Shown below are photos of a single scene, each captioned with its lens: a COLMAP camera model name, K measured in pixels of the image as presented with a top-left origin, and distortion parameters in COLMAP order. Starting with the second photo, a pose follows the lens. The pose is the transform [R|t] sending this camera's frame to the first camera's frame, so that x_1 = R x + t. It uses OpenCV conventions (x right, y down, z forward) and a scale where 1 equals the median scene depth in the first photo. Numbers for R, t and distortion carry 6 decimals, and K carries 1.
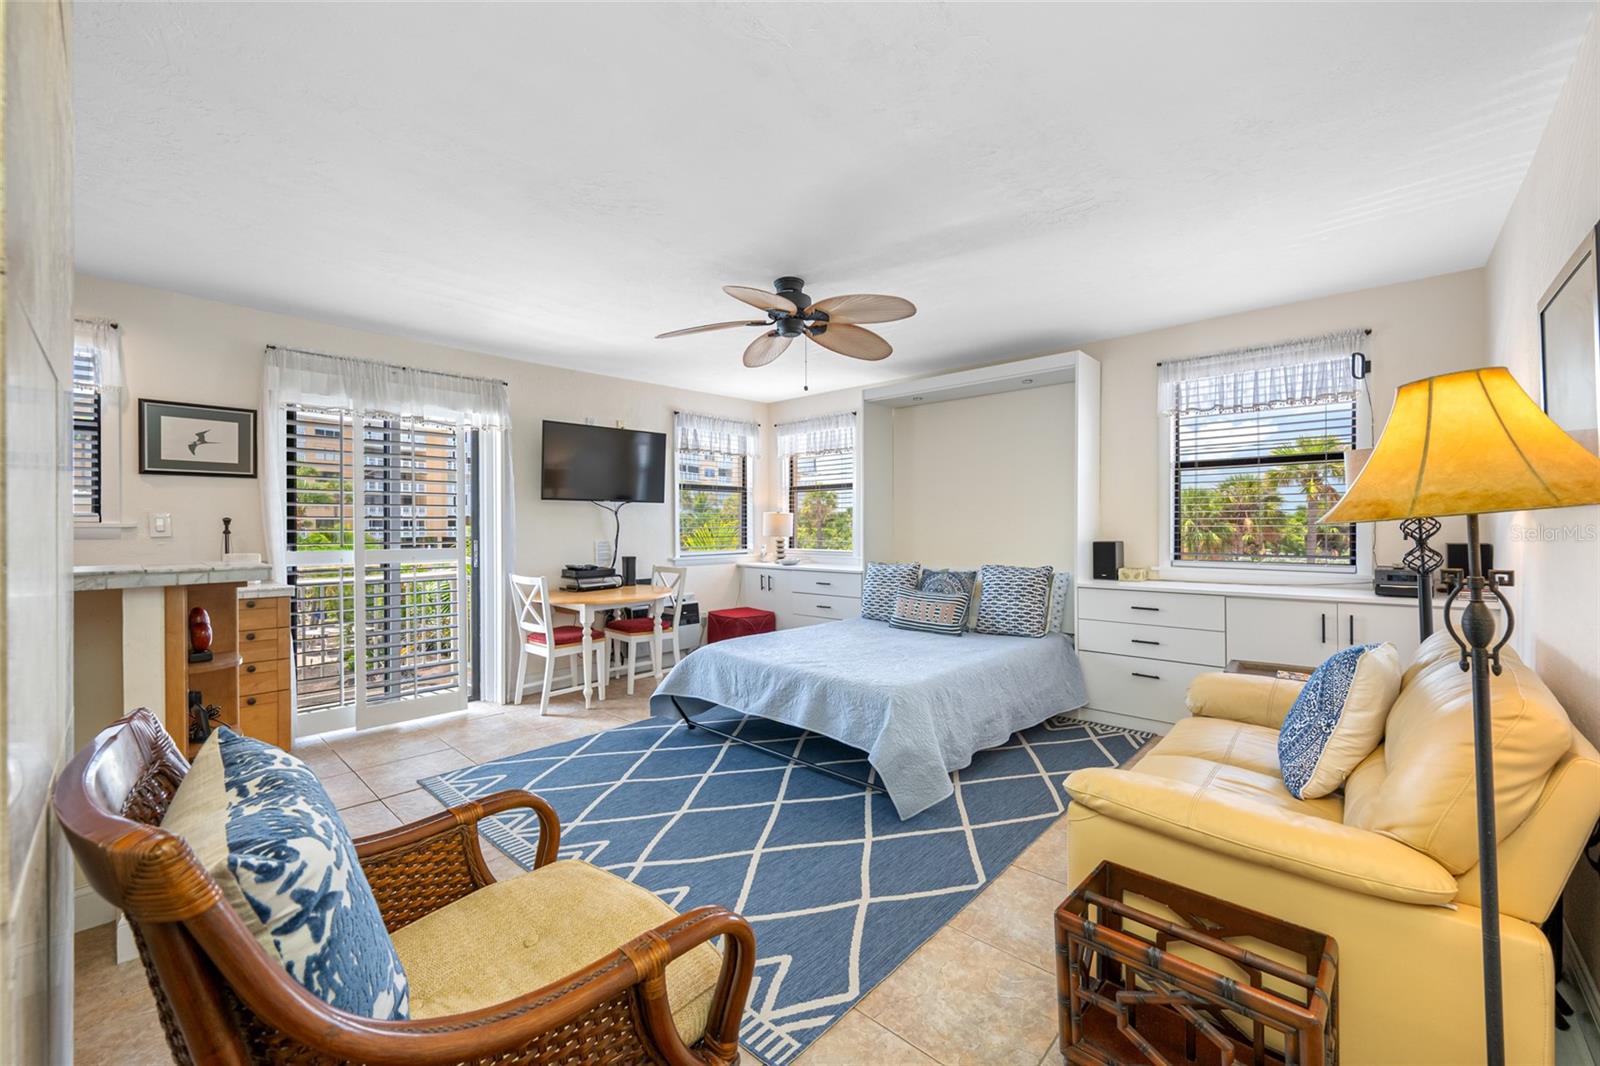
lens RADIAL K [[632.5, 0, 798.6], [0, 632.5, 529.2], [0, 0, 1]] dist [-0.003924, 0.001530]
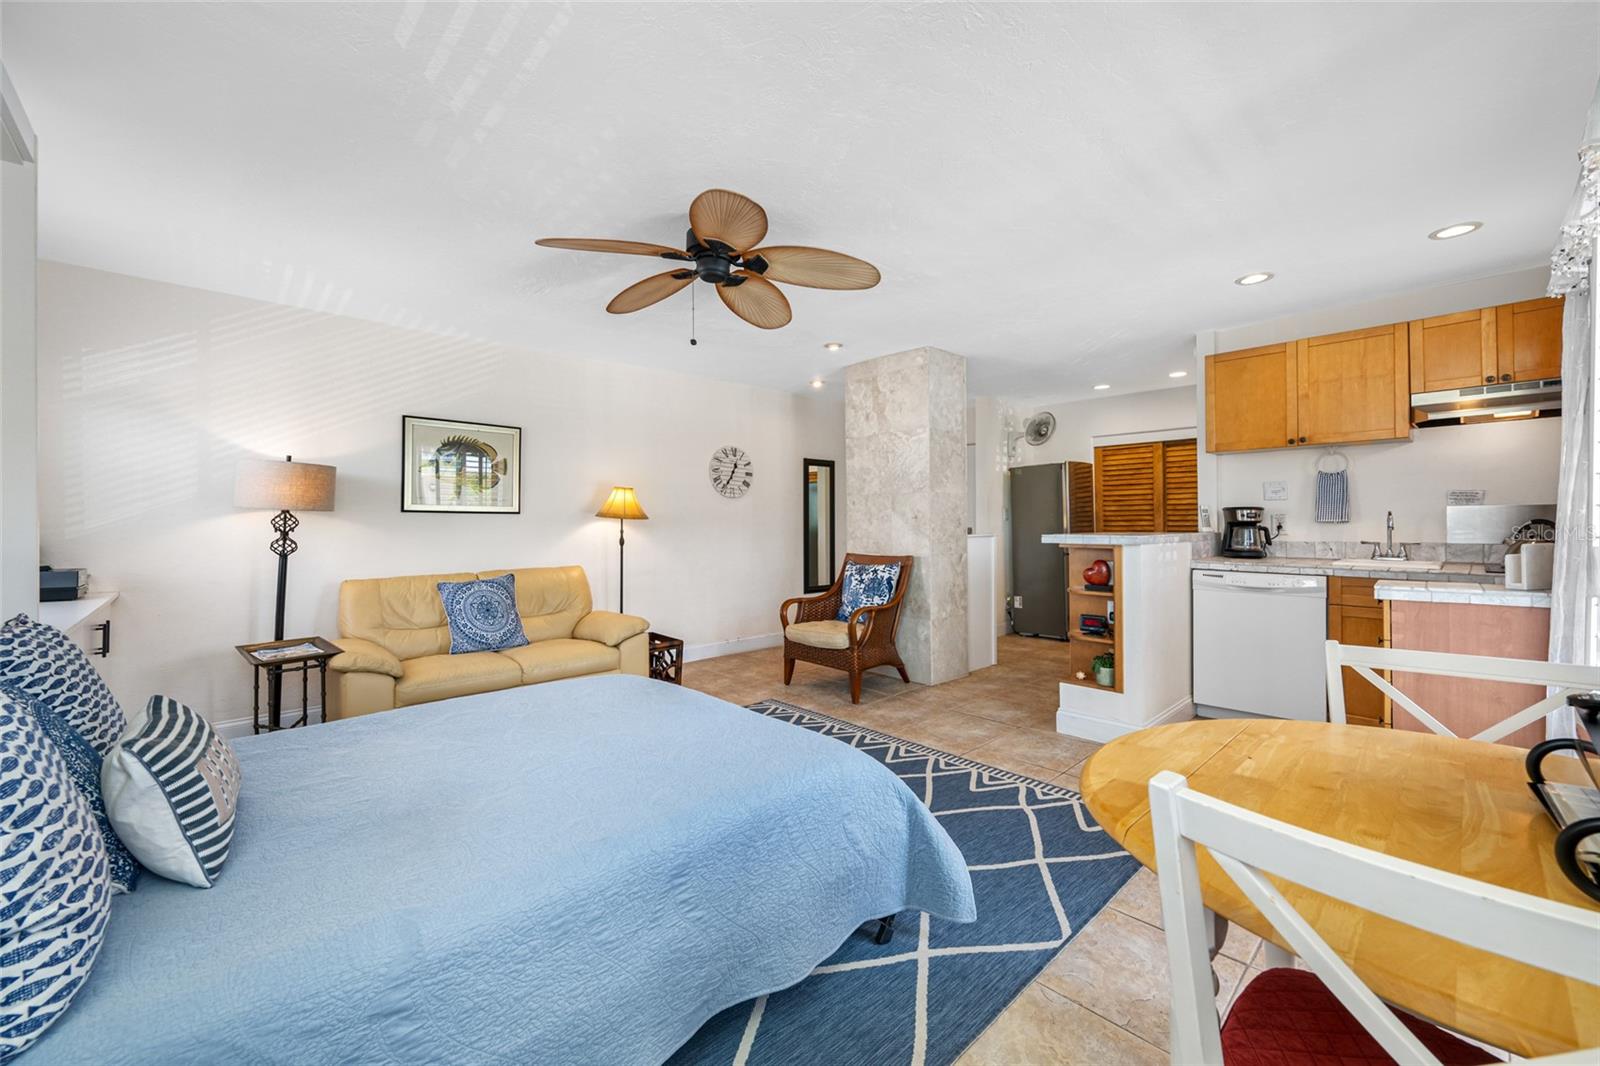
lens RADIAL K [[632.5, 0, 785.5], [0, 632.5, 519.9], [0, 0, 1]] dist [-0.003924, 0.001530]
pose [[-0.996046, 0.012959, 0.087889, -0.151415], [0.012853, 0.999916, -0.001772, 0.004869], [-0.087904, -0.000635, -0.996129, 1.620640]]
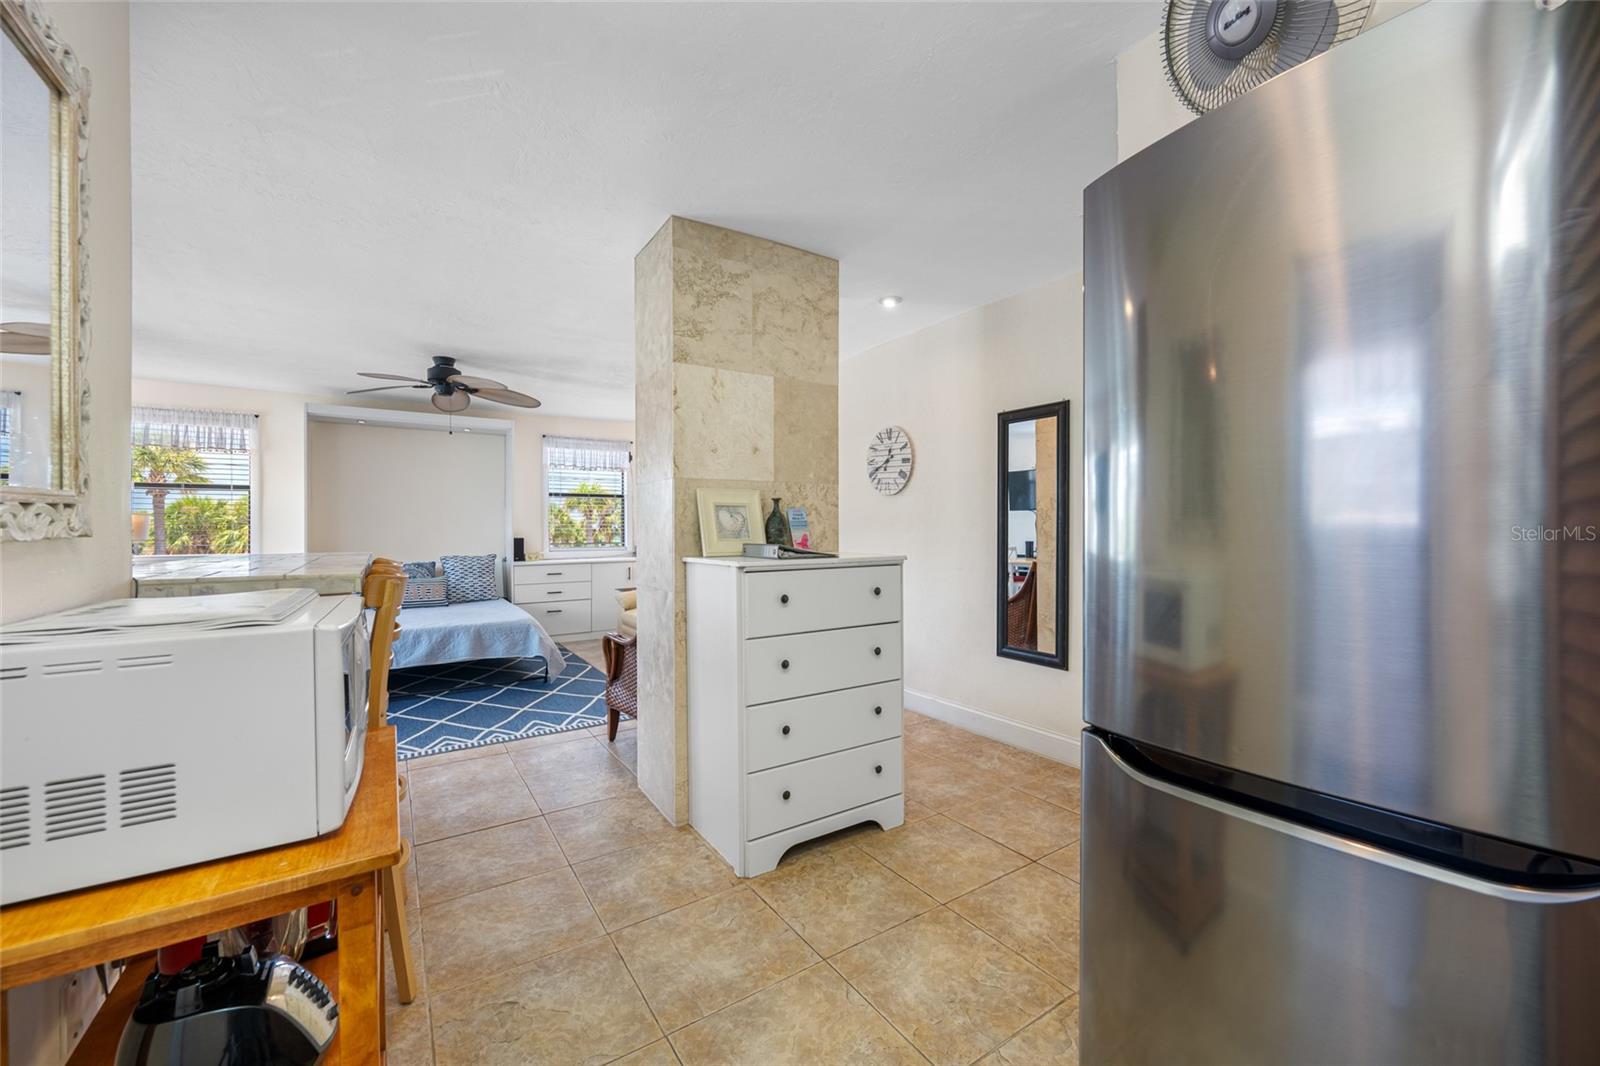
lens RADIAL K [[632.5, 0, 805.1], [0, 632.5, 532.3], [0, 0, 1]] dist [-0.003924, 0.001530]
pose [[0.234853, 0.000002, 0.972031, -1.100004], [0.006966, 0.999974, -0.001685, 0.014623], [-0.972006, 0.007167, 0.234847, -0.128620]]
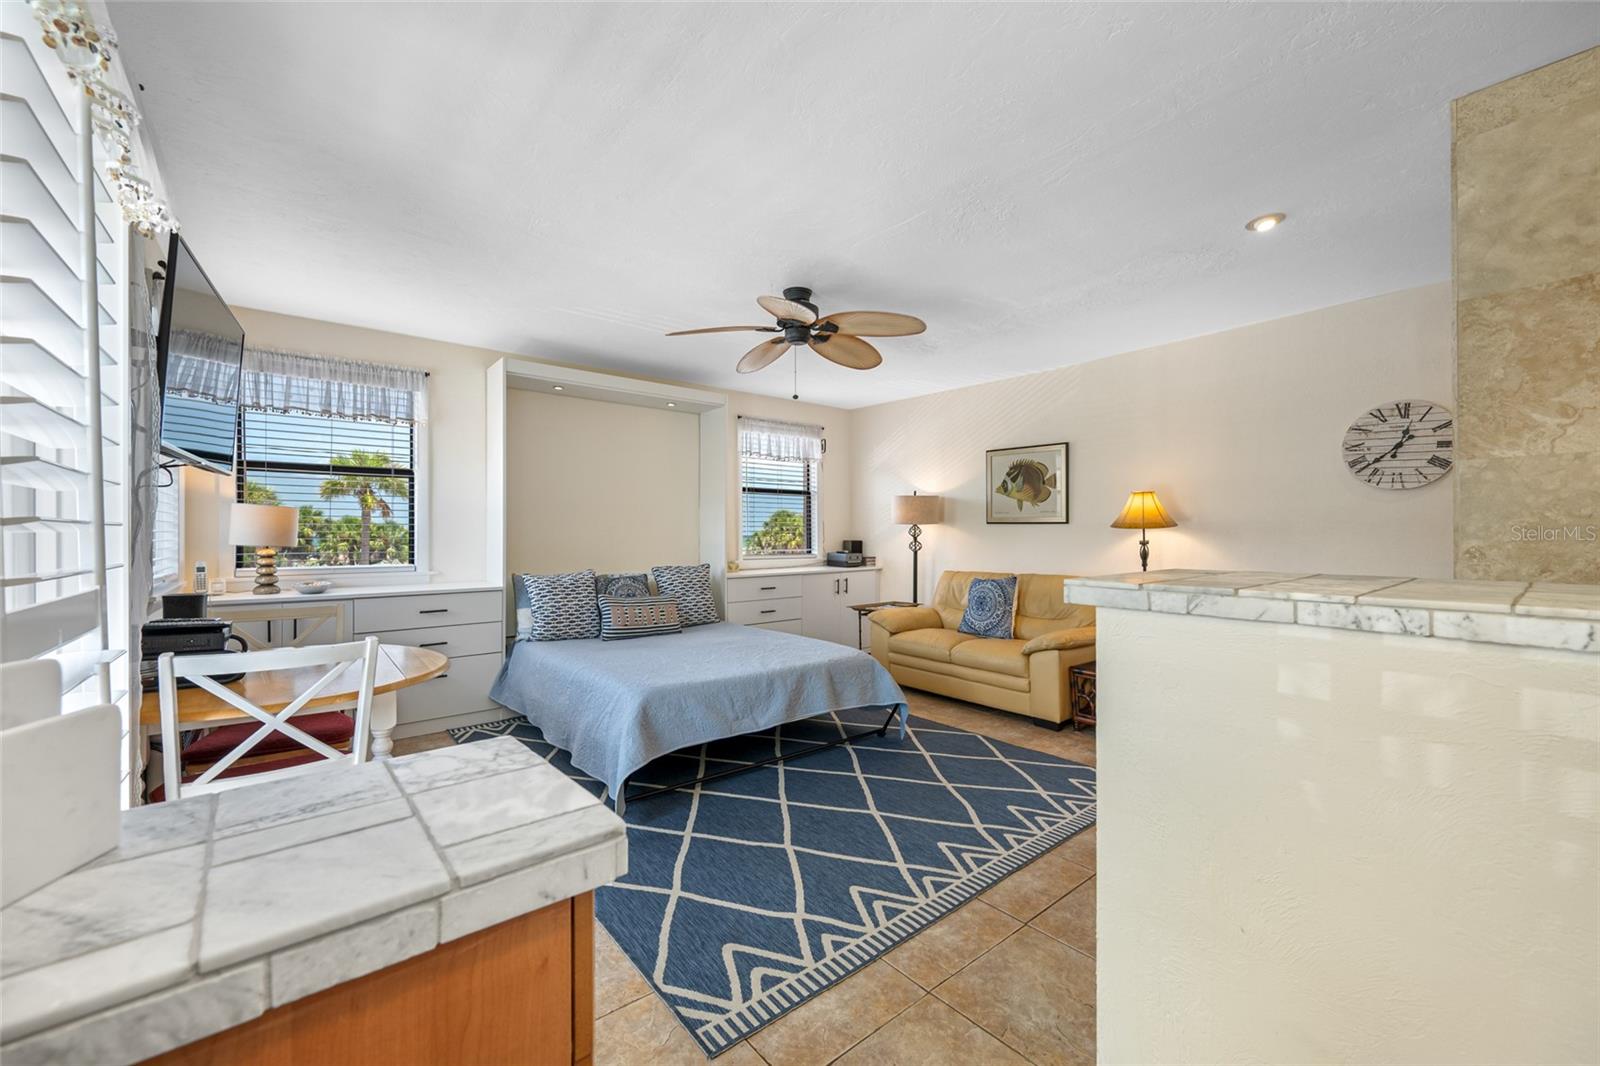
lens RADIAL K [[632.5, 0, 808.7], [0, 632.5, 534.2], [0, 0, 1]] dist [-0.003924, 0.001530]
pose [[0.131600, 0.004417, 0.991293, -0.929543], [0.004912, 0.999975, -0.005108, 0.010166], [-0.991291, 0.005542, 0.131575, 0.758177]]
